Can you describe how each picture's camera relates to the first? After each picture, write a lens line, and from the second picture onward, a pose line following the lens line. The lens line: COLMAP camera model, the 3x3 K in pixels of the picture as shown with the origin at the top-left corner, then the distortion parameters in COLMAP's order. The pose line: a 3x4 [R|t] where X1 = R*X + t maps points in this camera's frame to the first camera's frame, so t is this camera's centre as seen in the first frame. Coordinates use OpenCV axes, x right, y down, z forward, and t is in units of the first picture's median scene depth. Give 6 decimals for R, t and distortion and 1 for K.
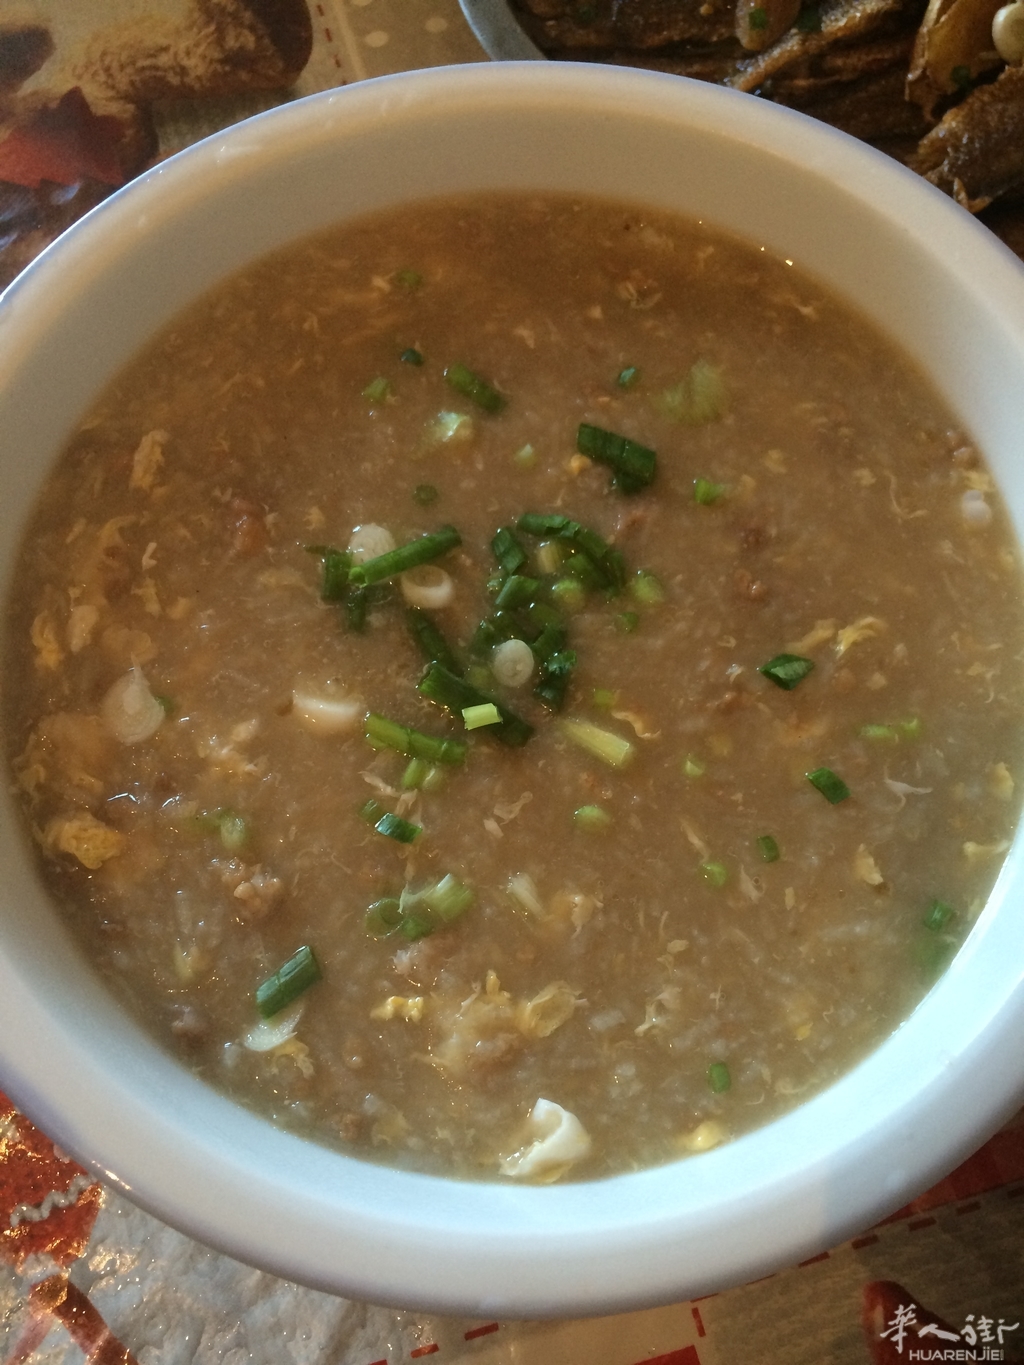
lens RADIAL K [[1169.3, 0, 508.0], [0, 1169.3, 692.4], [0, 0, 1]] dist [0.037163, -0.031297]
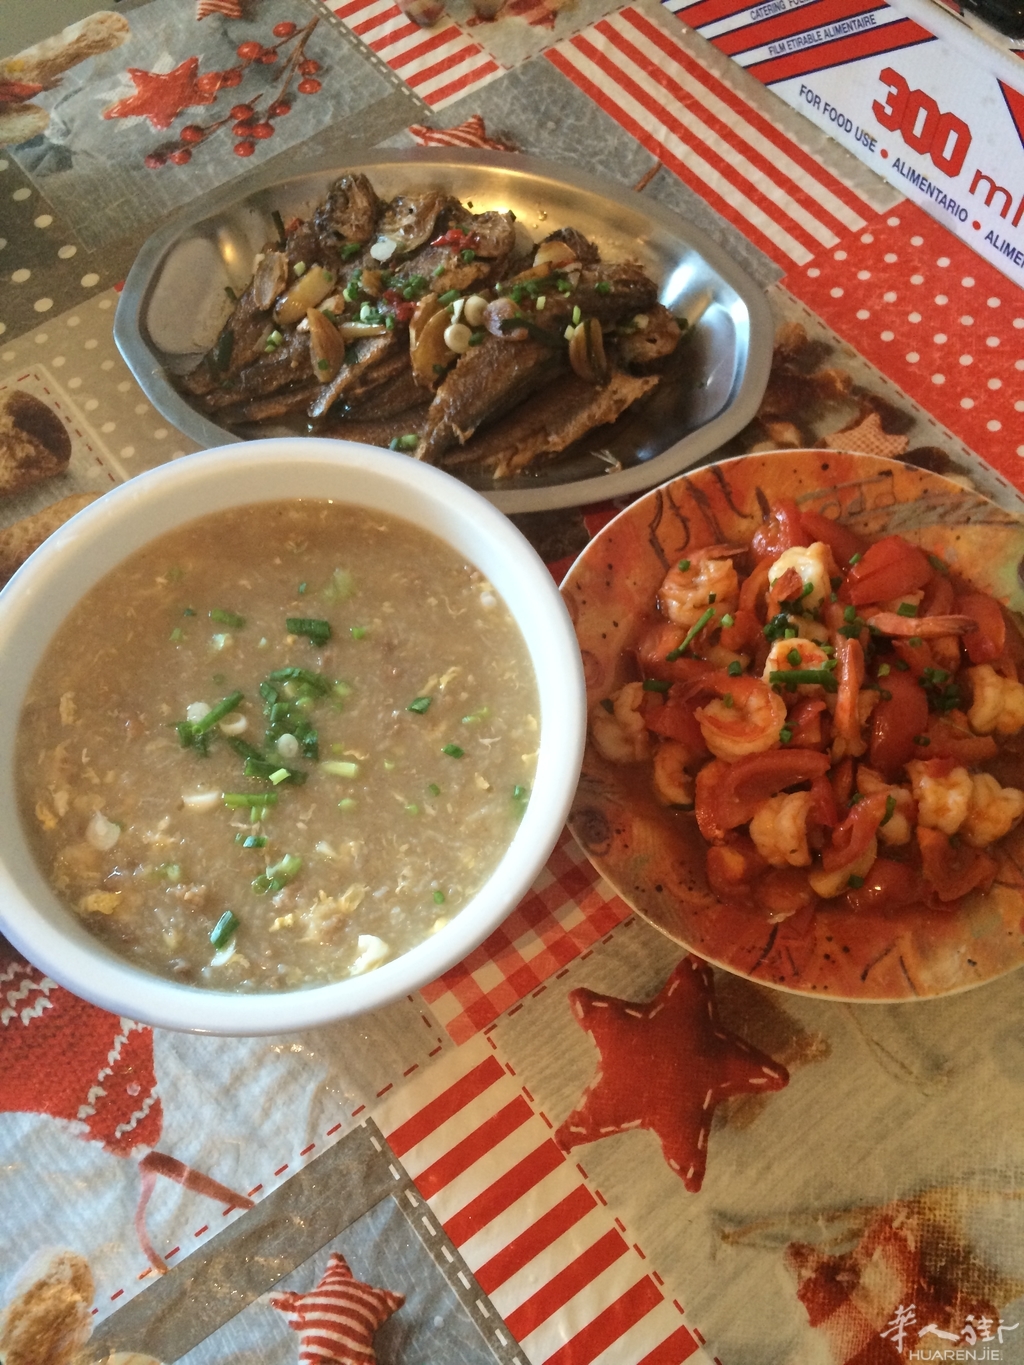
lens RADIAL K [[1169.3, 0, 516.5], [0, 1169.3, 678.0], [0, 0, 1]] dist [0.037163, -0.031297]
pose [[0.937539, -0.314498, 0.148703, 0.106475], [0.329152, 0.940302, -0.086549, 0.161634], [-0.112606, 0.130088, 0.985087, -0.981619]]
